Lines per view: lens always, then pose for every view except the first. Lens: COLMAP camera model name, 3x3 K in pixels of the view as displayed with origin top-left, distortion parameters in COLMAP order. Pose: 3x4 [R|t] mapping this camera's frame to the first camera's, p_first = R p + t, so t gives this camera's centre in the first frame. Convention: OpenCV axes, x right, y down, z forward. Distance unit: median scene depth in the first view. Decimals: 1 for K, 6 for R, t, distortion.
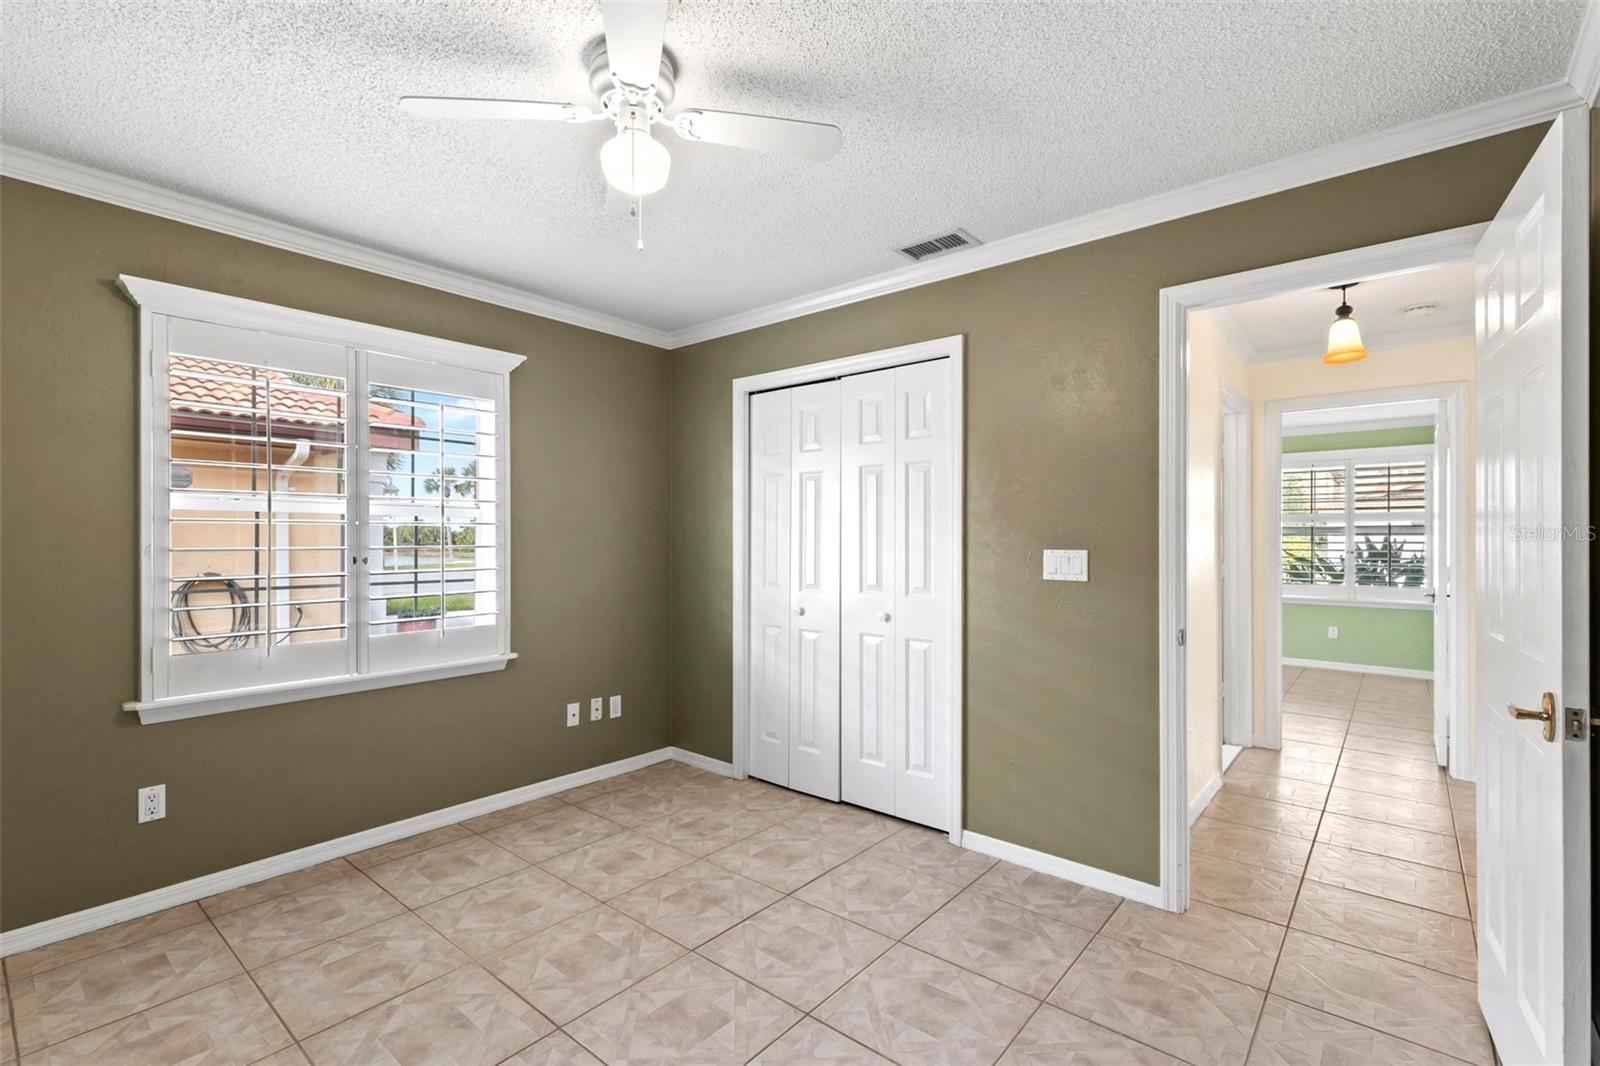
lens RADIAL K [[723.1, 0, 788.1], [0, 723.1, 539.1], [0, 0, 1]] dist [0.009519, -0.001277]
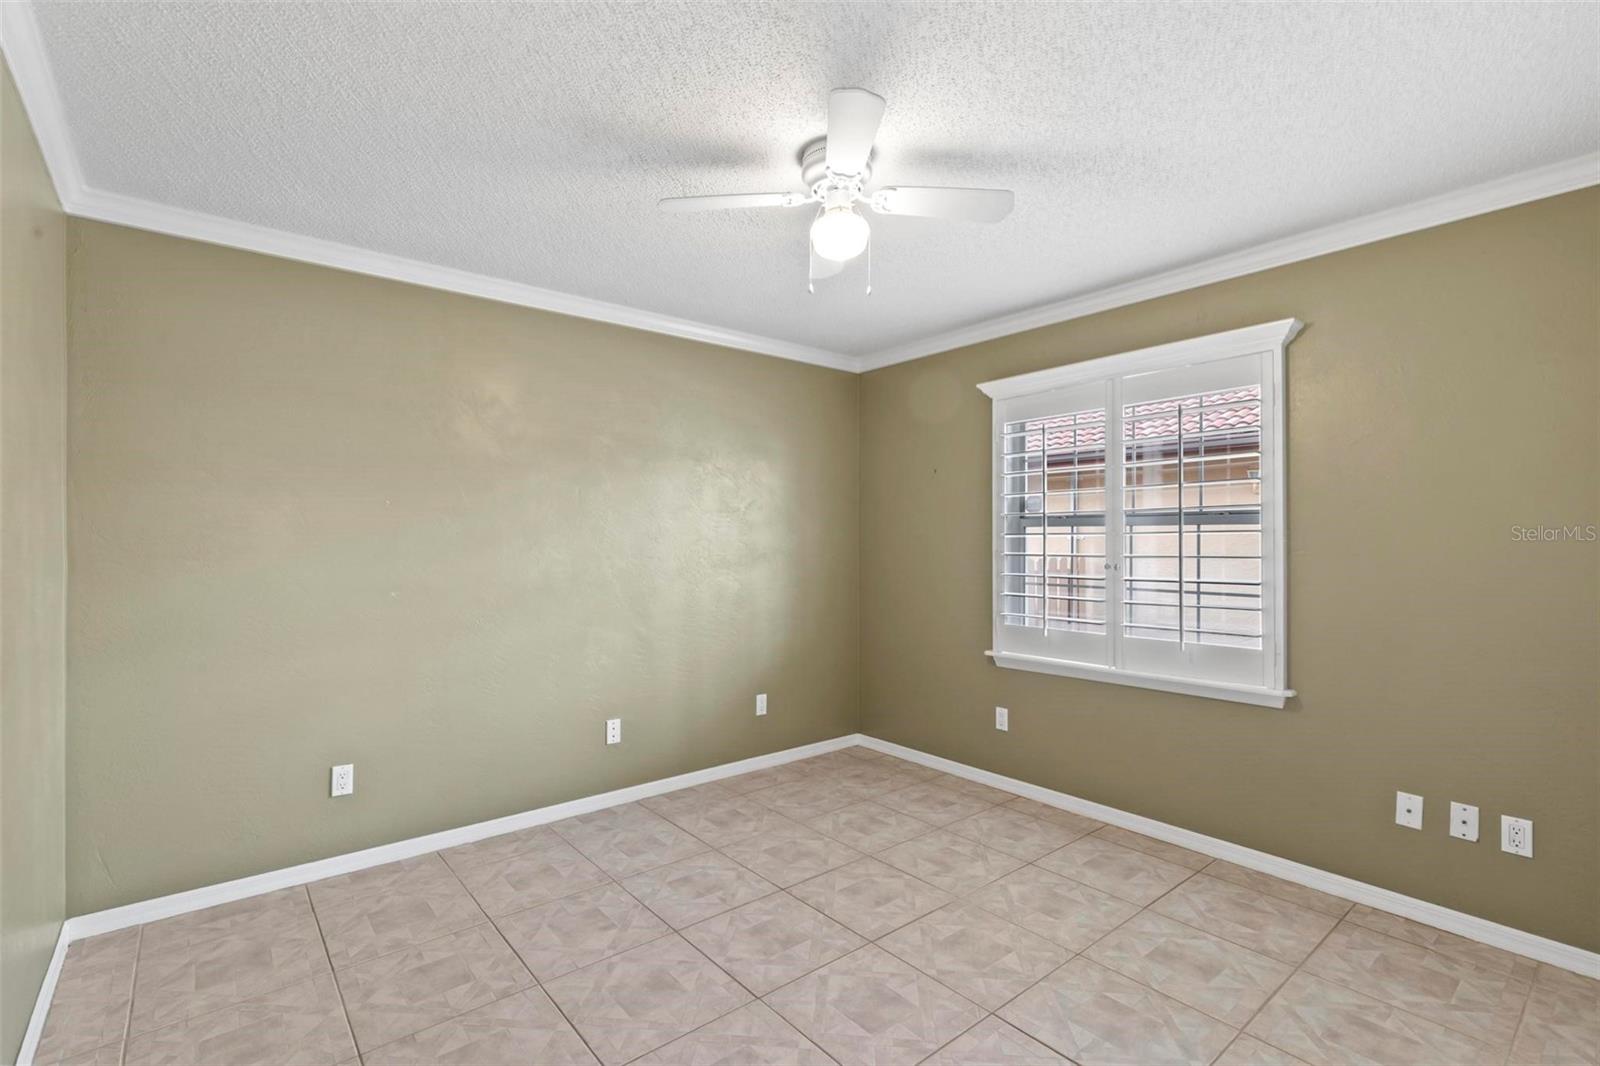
lens RADIAL K [[723.1, 0, 788.1], [0, 723.1, 539.1], [0, 0, 1]] dist [0.009519, -0.001277]
pose [[-0.179011, -0.009581, -0.983800, 0.622726], [-0.006031, 0.999944, -0.008640, -0.000602], [0.983829, 0.004386, -0.179059, 0.720981]]
